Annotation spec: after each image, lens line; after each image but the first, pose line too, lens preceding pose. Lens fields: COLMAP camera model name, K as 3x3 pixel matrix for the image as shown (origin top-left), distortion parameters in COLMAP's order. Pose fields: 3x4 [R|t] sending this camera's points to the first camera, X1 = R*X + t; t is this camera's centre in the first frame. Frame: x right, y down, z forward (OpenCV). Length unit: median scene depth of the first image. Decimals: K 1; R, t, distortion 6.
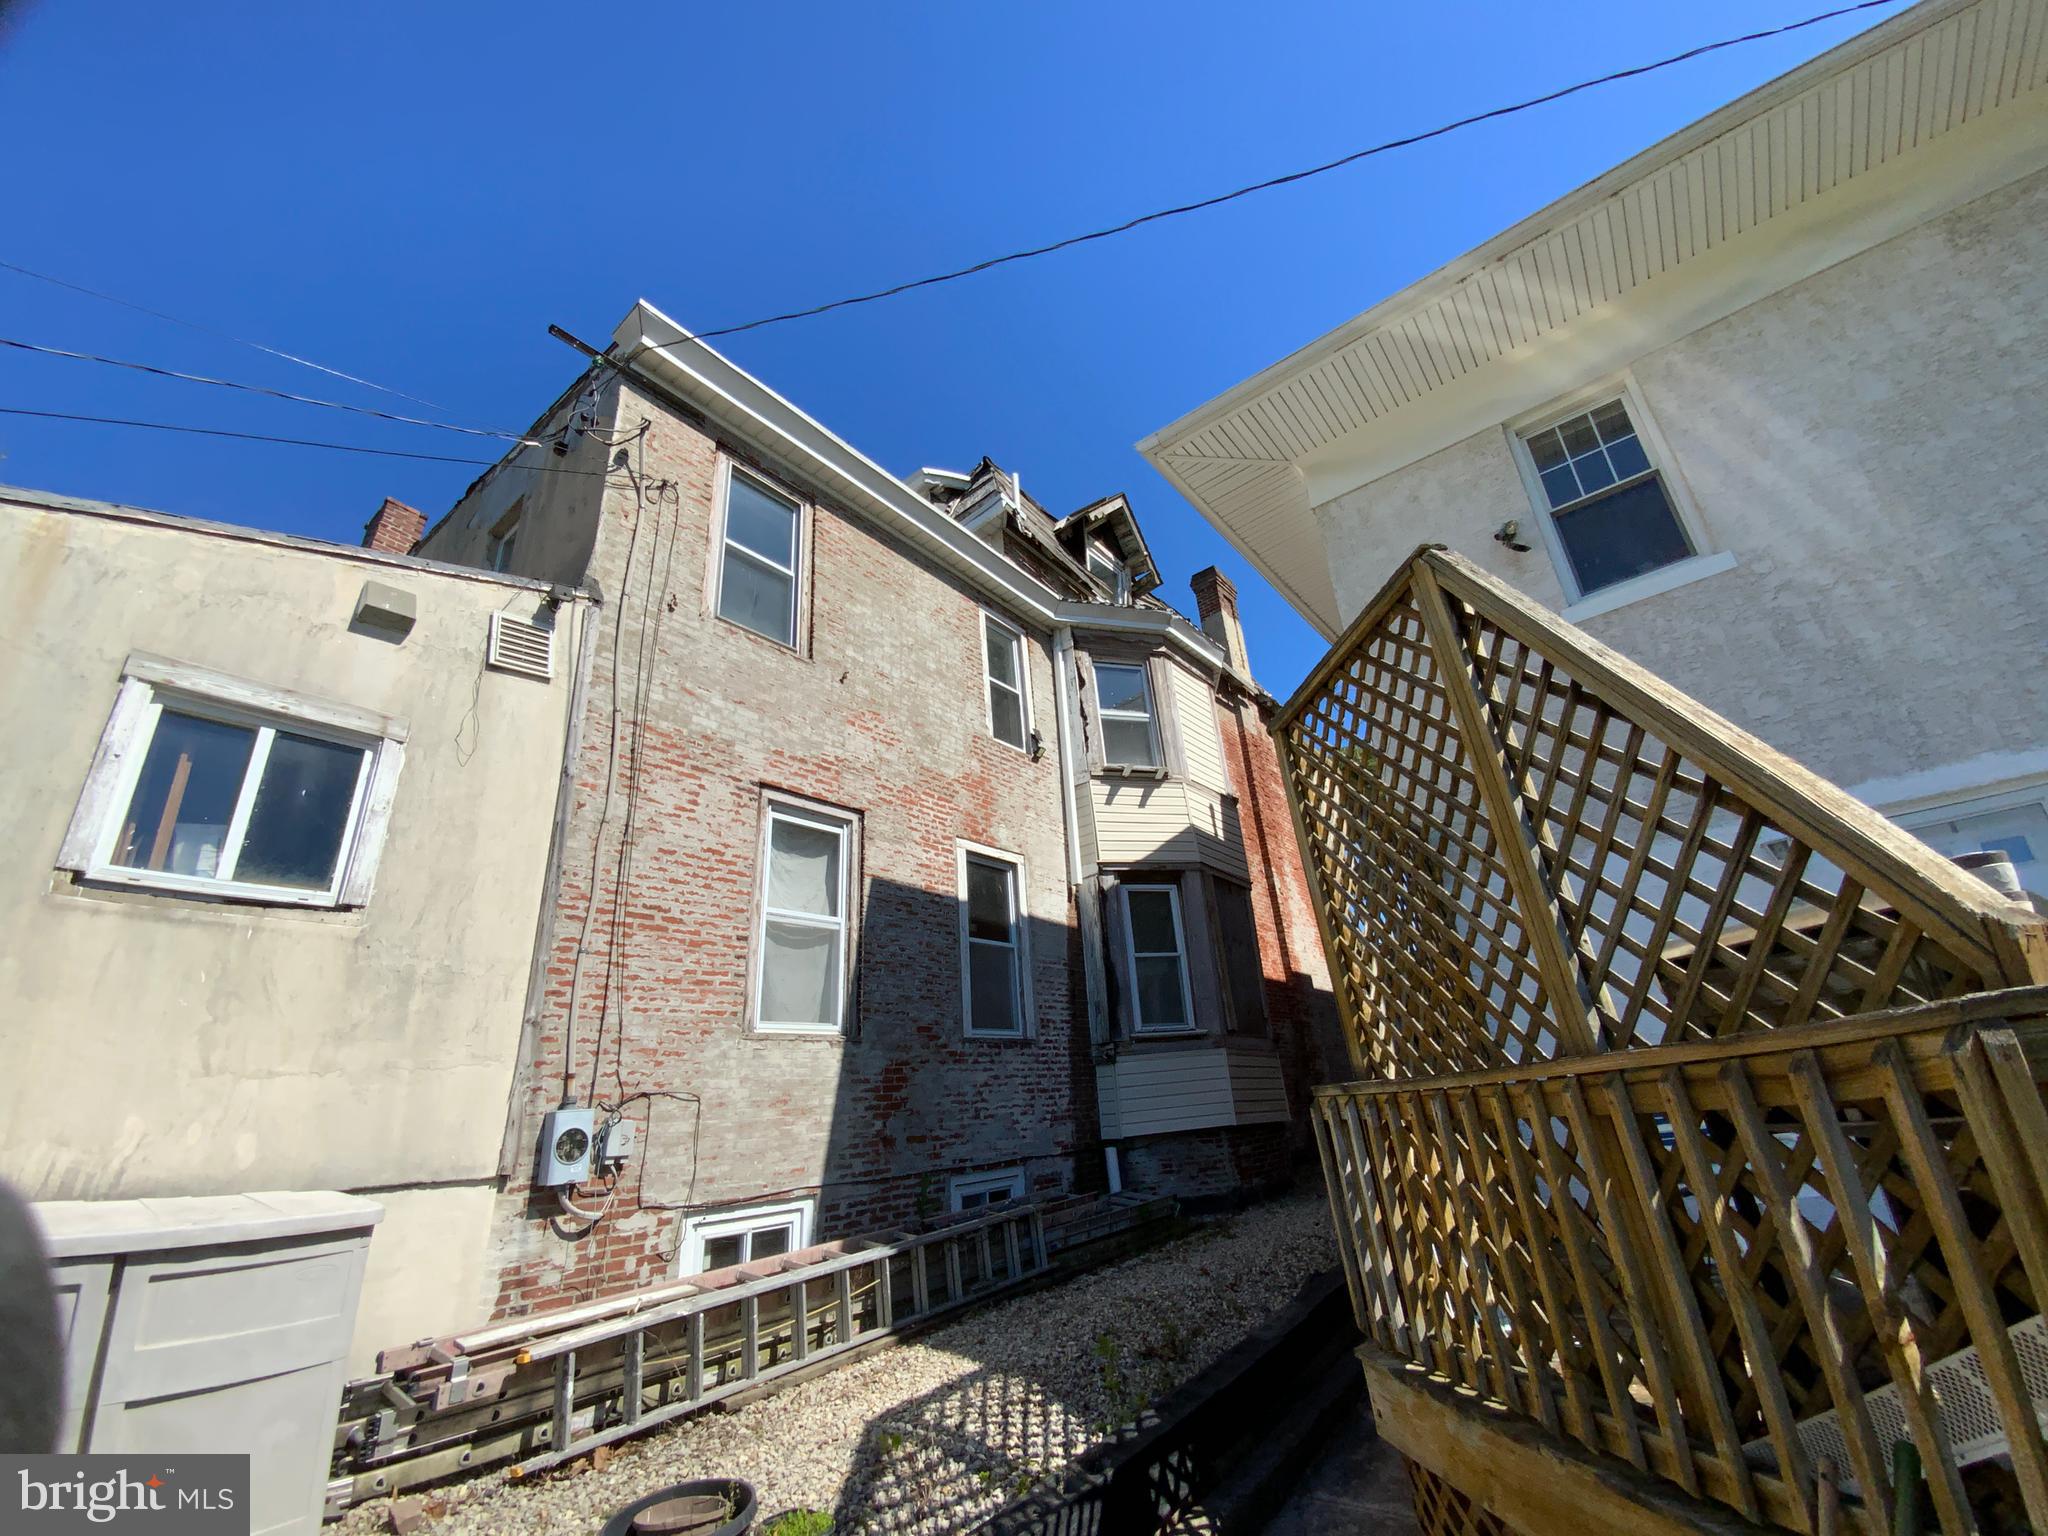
lens RADIAL K [[827.4, 0, 1034.0], [0, 827.4, 763.2], [0, 0, 1]] dist [0.018509, -0.016615]
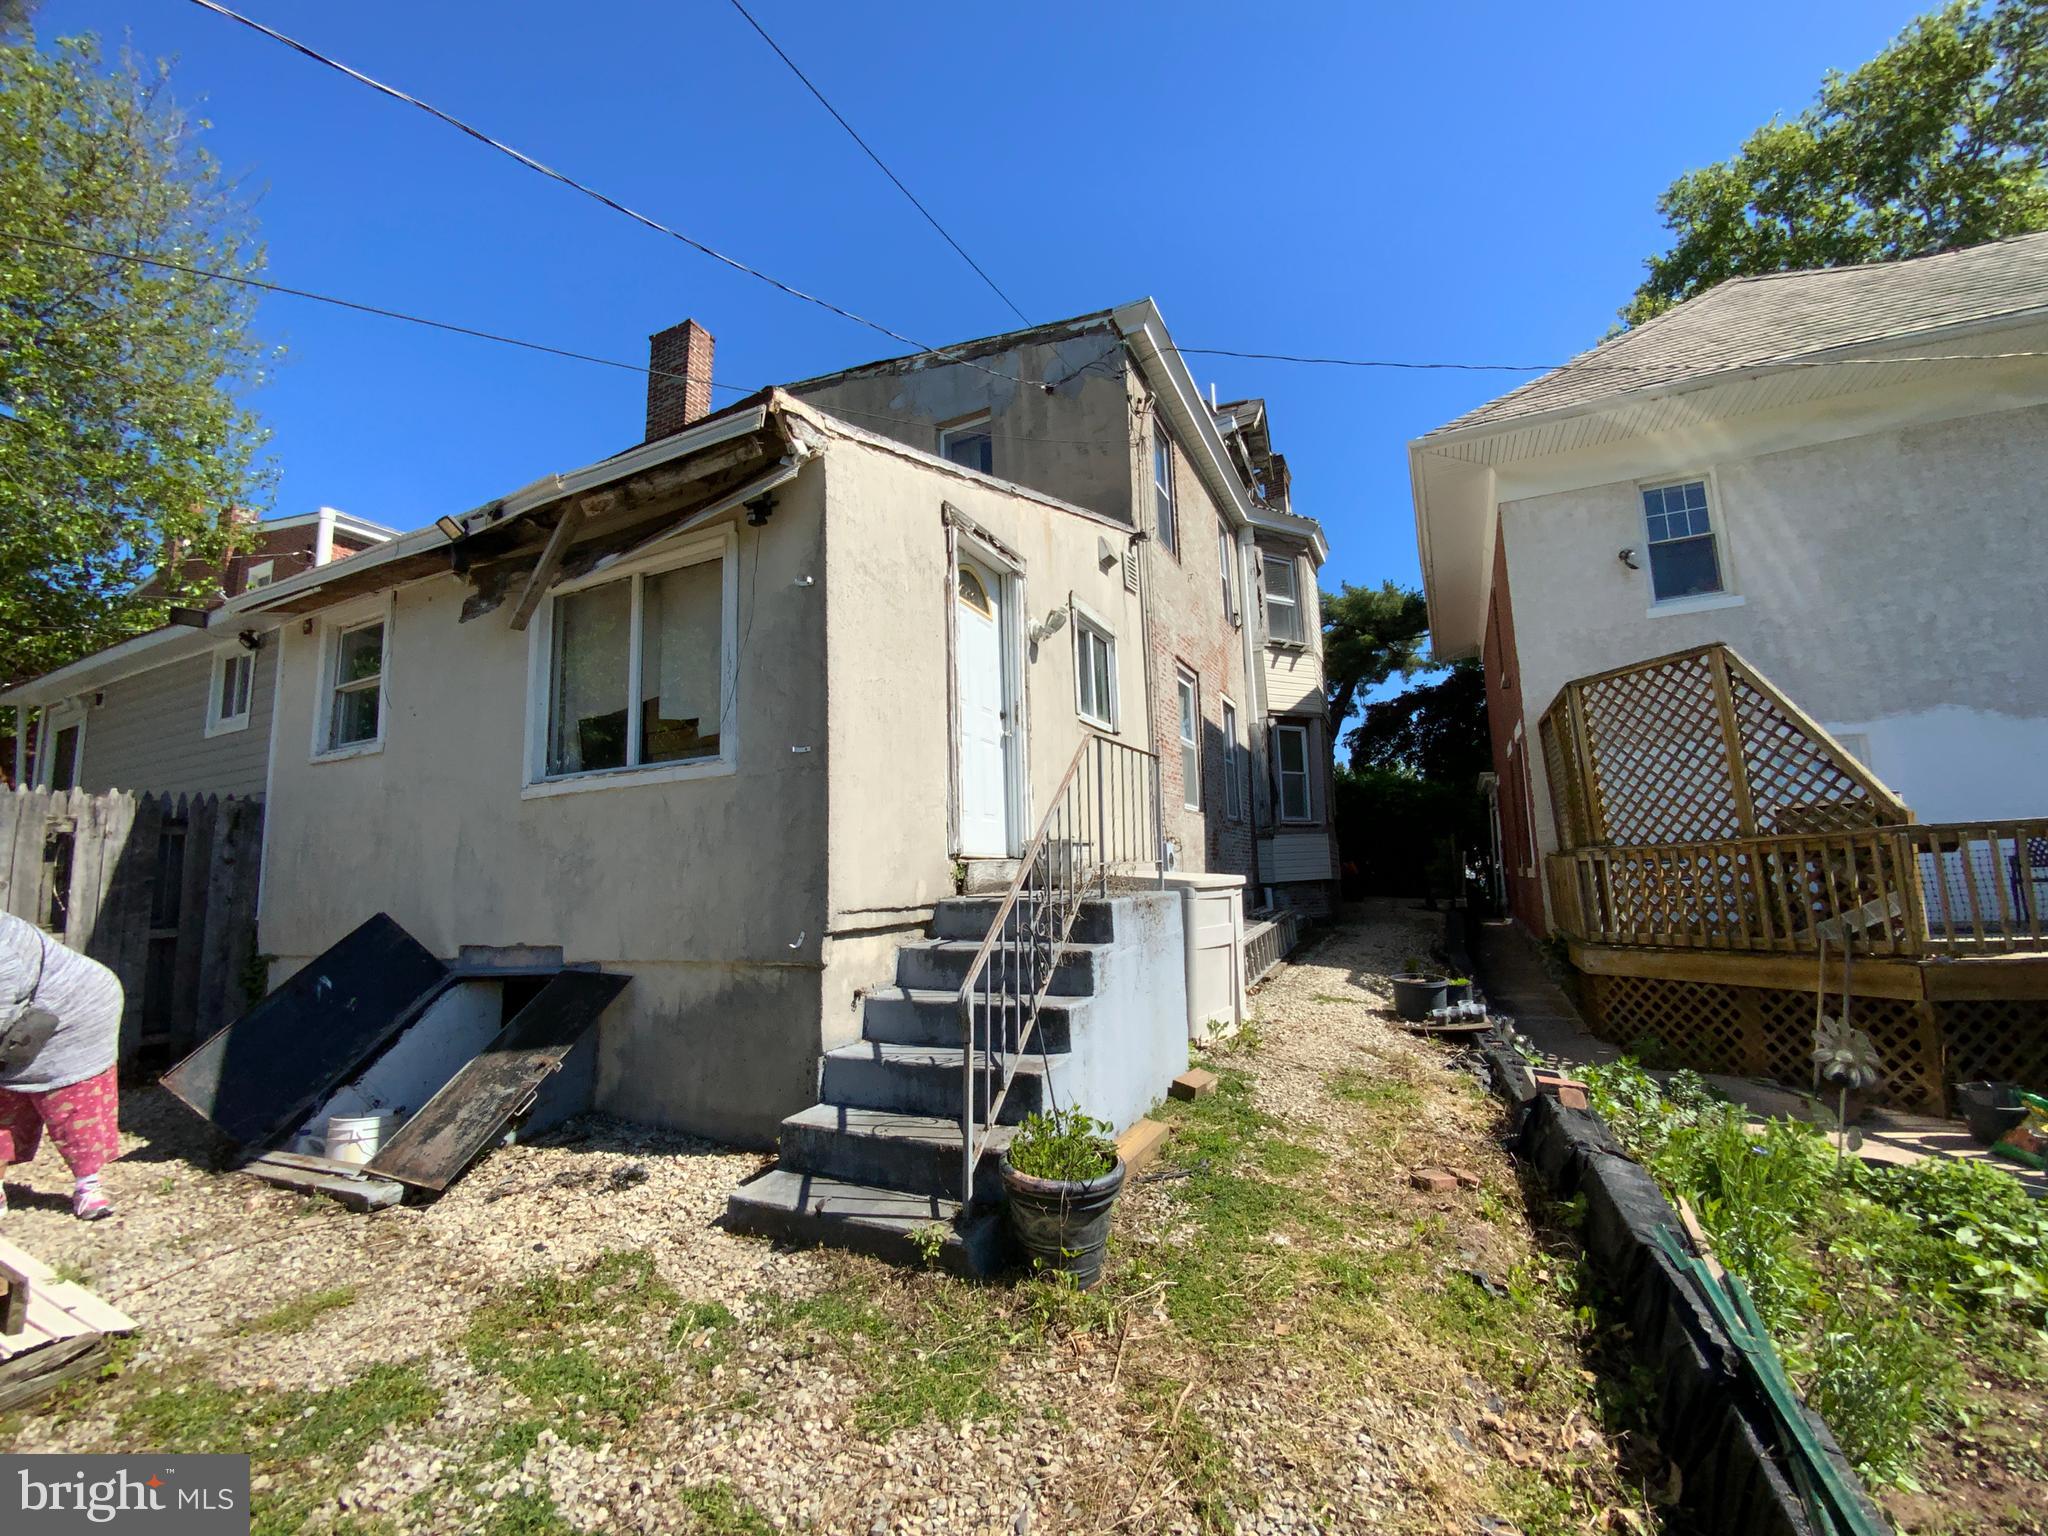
lens RADIAL K [[827.4, 0, 1033.9], [0, 827.4, 766.2], [0, 0, 1]] dist [0.018509, -0.016615]
pose [[0.974214, 0.071472, 0.214005, -0.765553], [-0.122042, 0.964694, 0.233390, -0.088006], [-0.189768, -0.253489, 0.948542, -0.399395]]
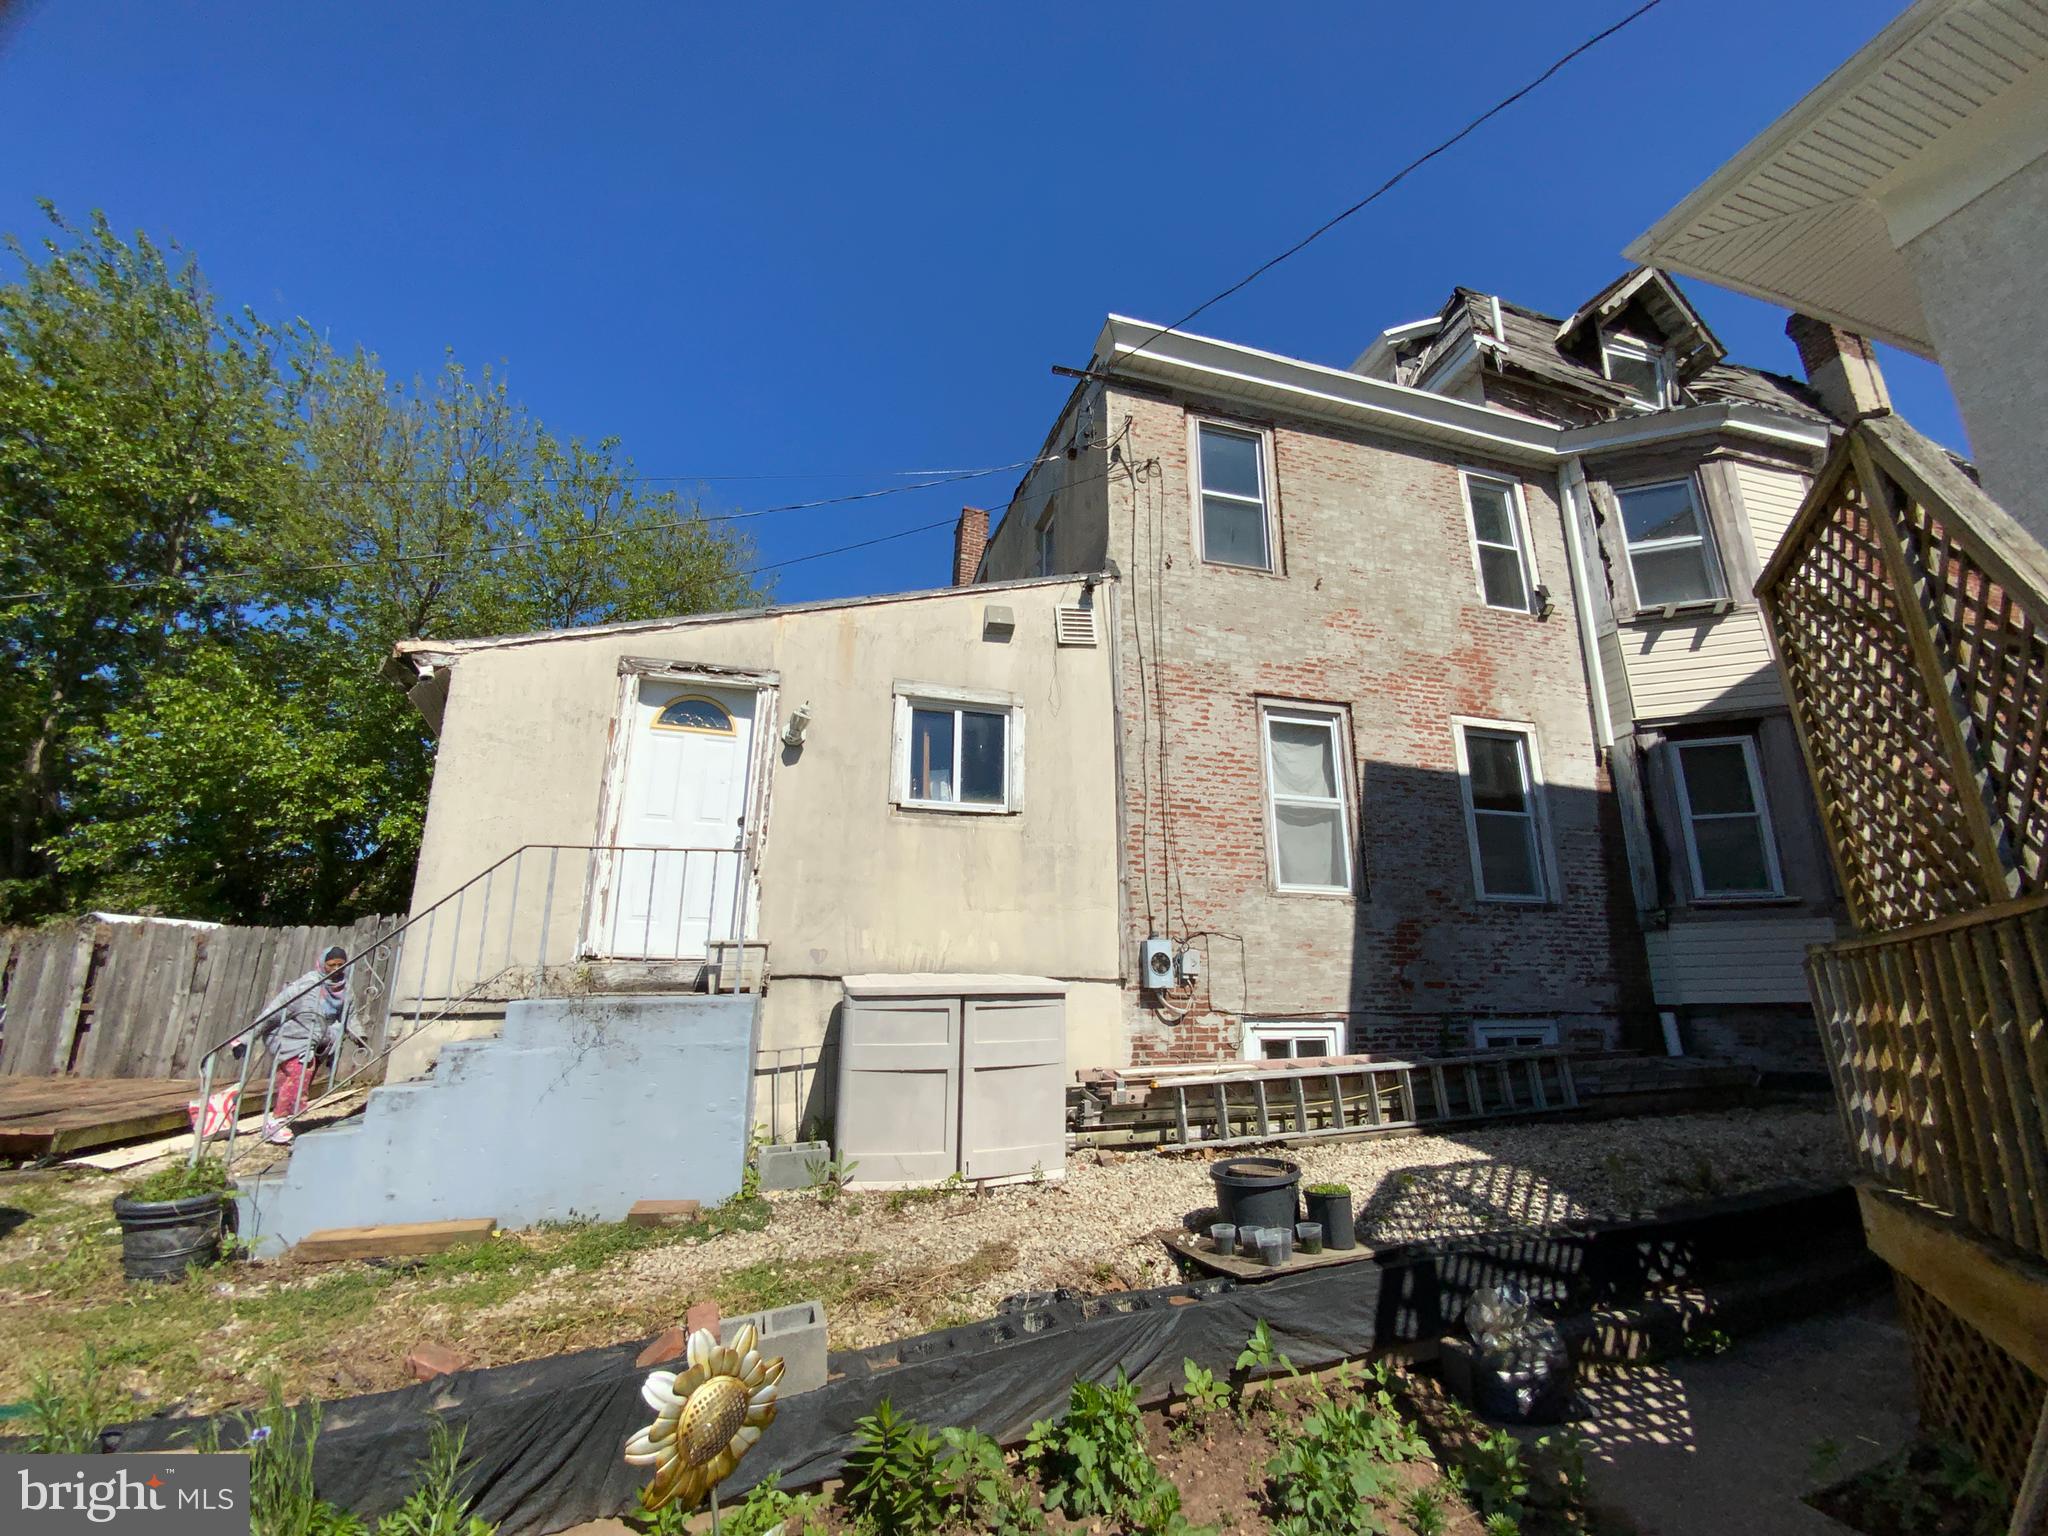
lens RADIAL K [[827.4, 0, 1028.9], [0, 827.4, 767.0], [0, 0, 1]] dist [0.018509, -0.016615]
pose [[0.812208, -0.075498, -0.578463, 0.075928], [0.165683, 0.980611, 0.104648, -0.043132], [0.559346, -0.180837, 0.808968, -0.149801]]
